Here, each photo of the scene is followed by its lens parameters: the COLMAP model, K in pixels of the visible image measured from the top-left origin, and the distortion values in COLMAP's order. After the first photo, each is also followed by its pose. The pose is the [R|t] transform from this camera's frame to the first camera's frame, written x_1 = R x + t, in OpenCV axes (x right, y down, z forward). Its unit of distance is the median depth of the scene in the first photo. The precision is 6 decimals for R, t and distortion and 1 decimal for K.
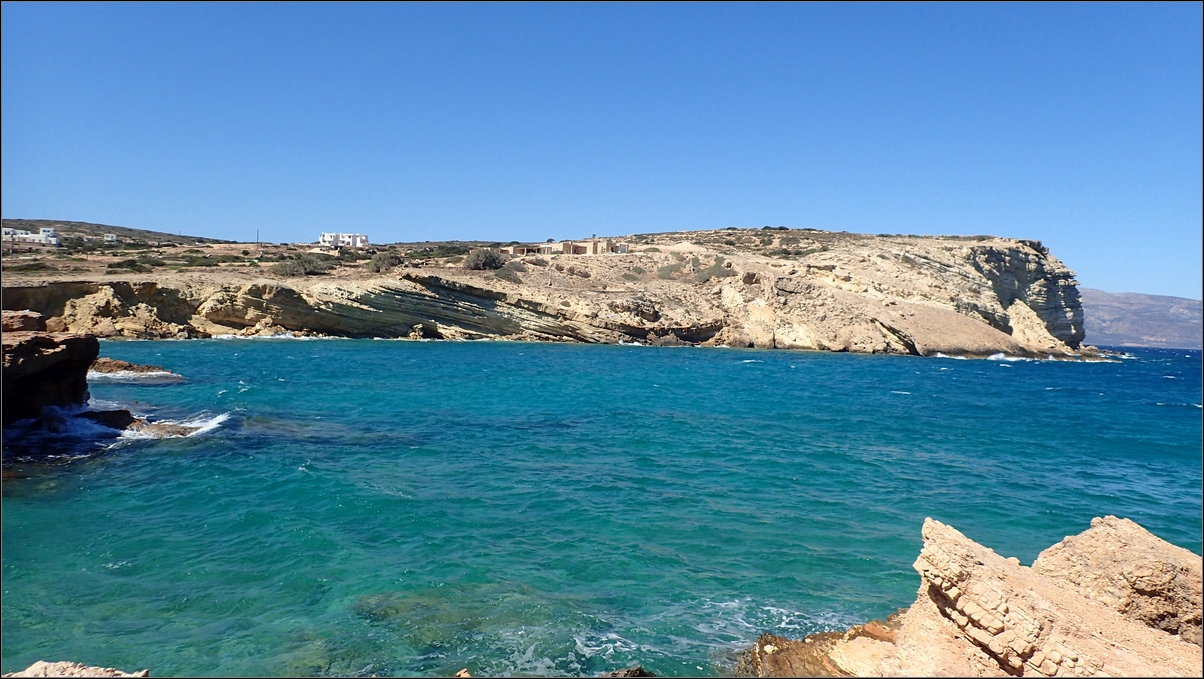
lens RADIAL K [[899.4, 0, 598.2], [0, 899.4, 337.1], [0, 0, 1]] dist [-0.002100, -0.002812]
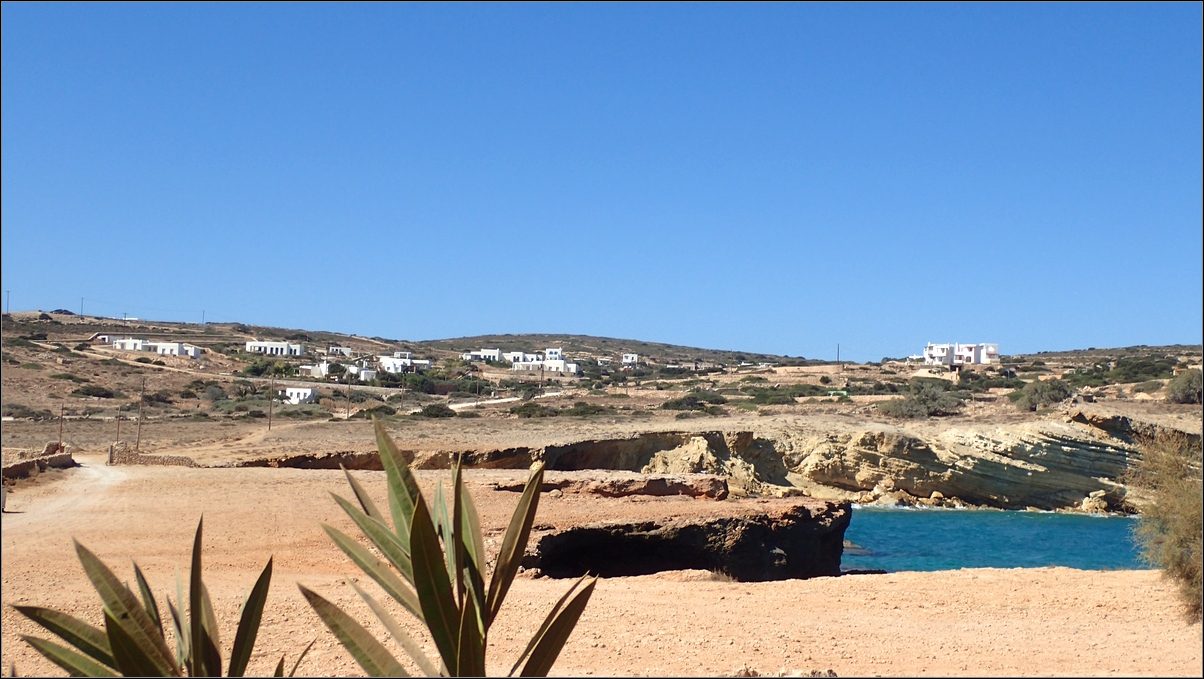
lens RADIAL K [[1619.2, 0, 604.3], [0, 1619.2, 337.3], [0, 0, 1]] dist [0.024045, 0.000000]
pose [[0.891341, -0.029707, -0.452359, 0.019510], [-0.018279, 0.994684, -0.101340, 0.001485], [0.452965, 0.098598, 0.886060, -0.238494]]
